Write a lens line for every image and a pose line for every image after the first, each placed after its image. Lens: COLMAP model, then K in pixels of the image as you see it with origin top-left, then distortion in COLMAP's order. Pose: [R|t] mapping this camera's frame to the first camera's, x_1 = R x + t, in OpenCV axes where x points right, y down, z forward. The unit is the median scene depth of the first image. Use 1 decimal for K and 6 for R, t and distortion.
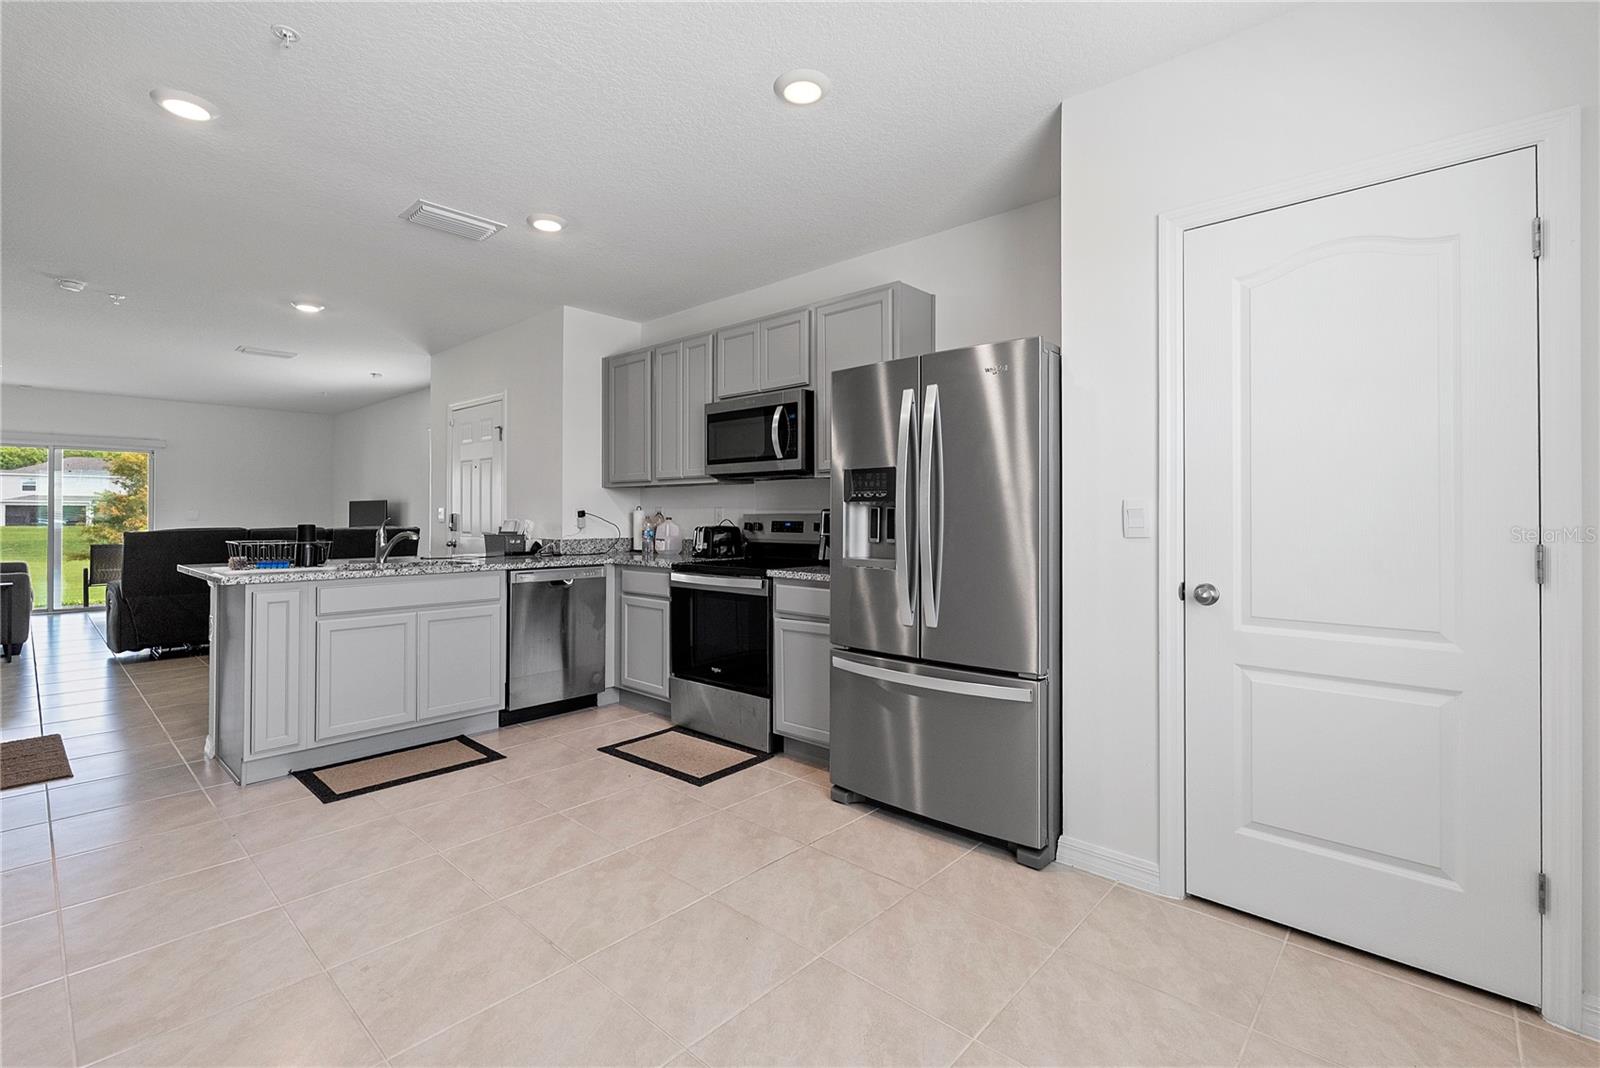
lens RADIAL K [[729.2, 0, 793.5], [0, 729.2, 509.7], [0, 0, 1]] dist [-0.002276, -0.000150]
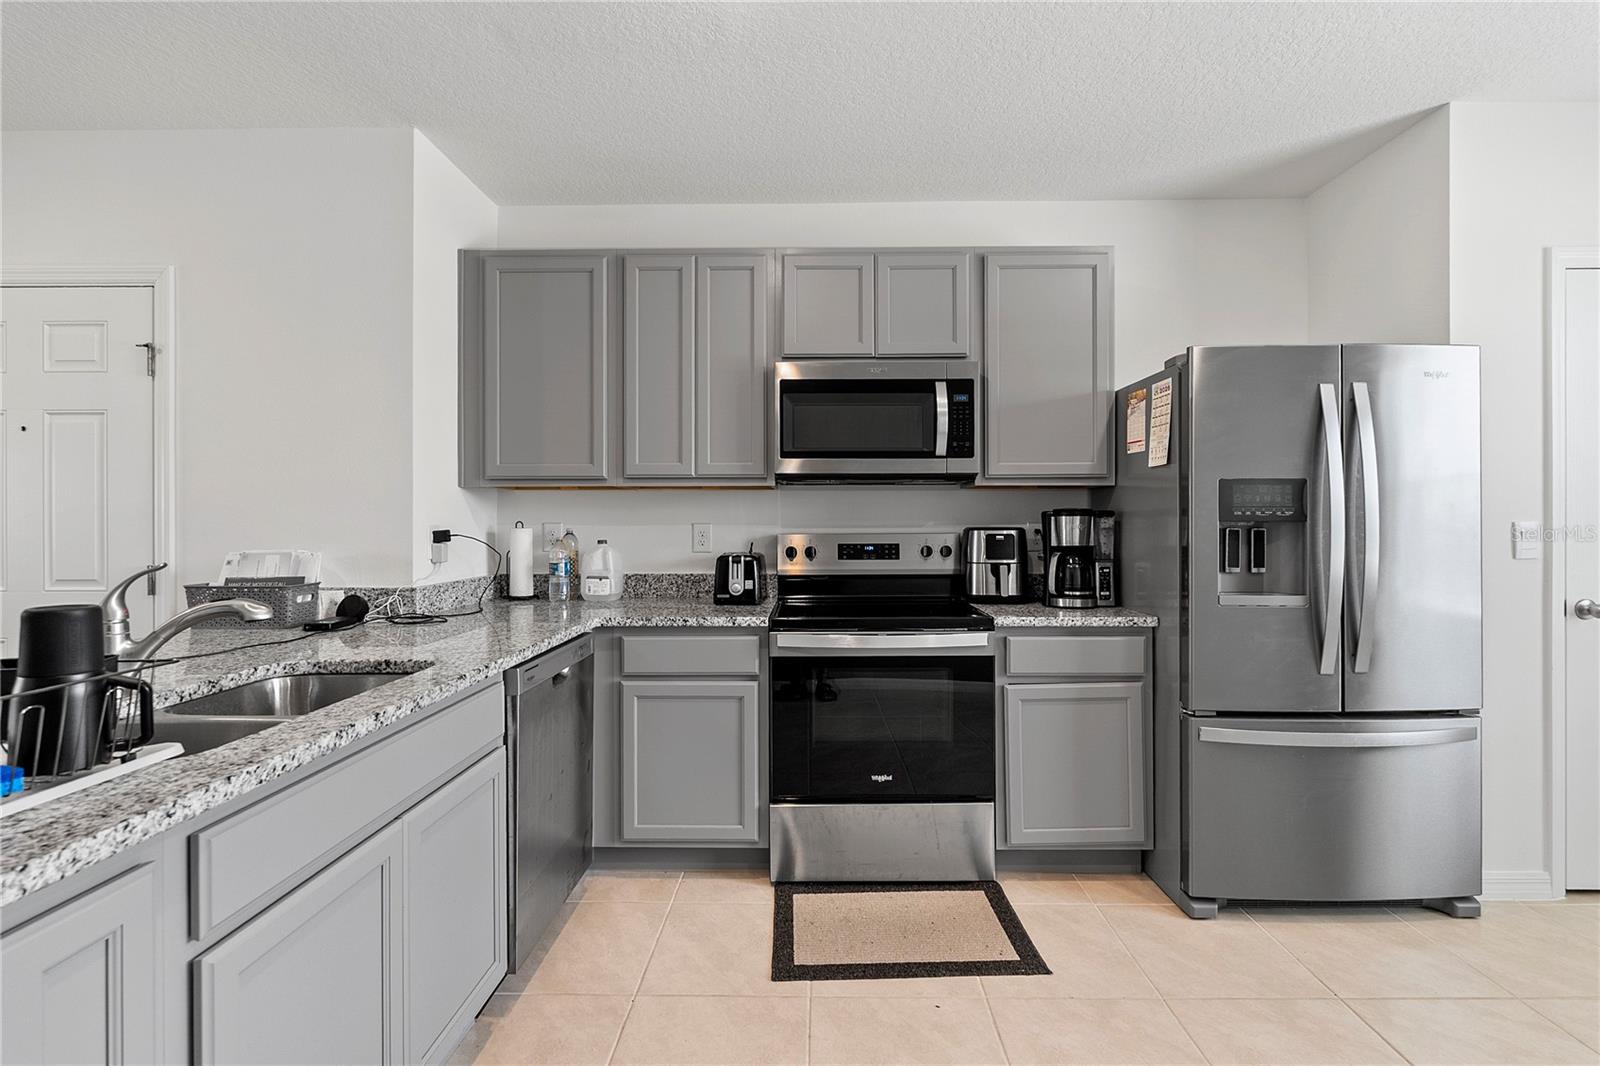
lens RADIAL K [[715.7, 0, 803.7], [0, 715.7, 525.2], [0, 0, 1]] dist [-0.003203, 0.000212]
pose [[0.735995, -0.004842, 0.676970, -0.548233], [-0.002064, 0.999954, 0.009397, -0.009240], [-0.676984, -0.008313, 0.735951, 0.545790]]
